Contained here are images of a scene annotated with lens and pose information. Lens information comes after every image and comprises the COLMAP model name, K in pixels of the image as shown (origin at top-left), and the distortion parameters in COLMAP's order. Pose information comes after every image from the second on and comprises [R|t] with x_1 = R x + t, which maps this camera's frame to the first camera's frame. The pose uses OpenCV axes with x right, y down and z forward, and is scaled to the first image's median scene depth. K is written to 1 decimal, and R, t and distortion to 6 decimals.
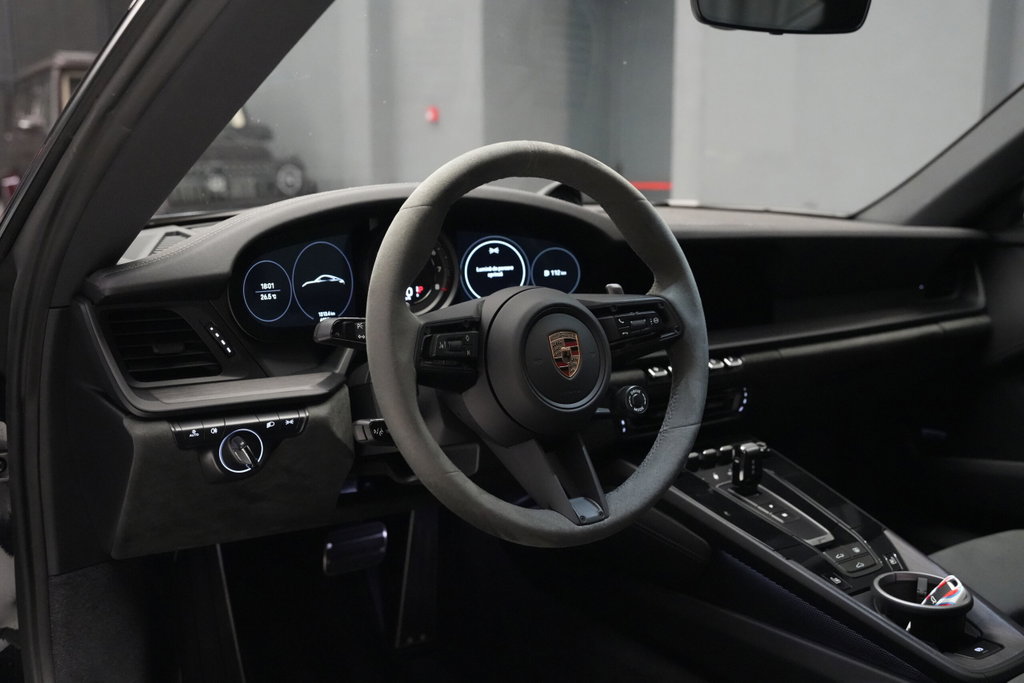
lens RADIAL K [[1016.2, 0, 504.7], [0, 1016.2, 341.4], [0, 0, 1]] dist [0.019432, 0.000000]
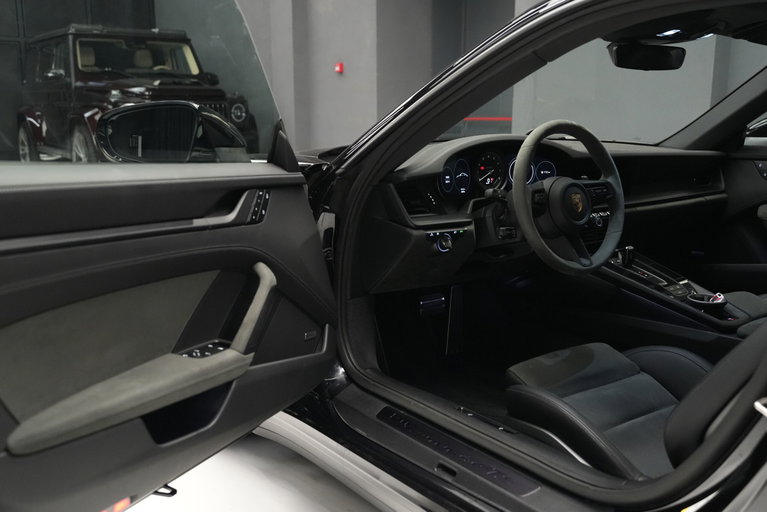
lens RADIAL K [[761.2, 0, 387.6], [0, 761.2, 256.5], [0, 0, 1]] dist [0.019432, 0.000000]
pose [[0.998614, -0.007946, 0.052020, -0.472861], [0.006130, 0.999369, 0.034980, 0.071318], [-0.052265, -0.034613, 0.998033, -0.830800]]
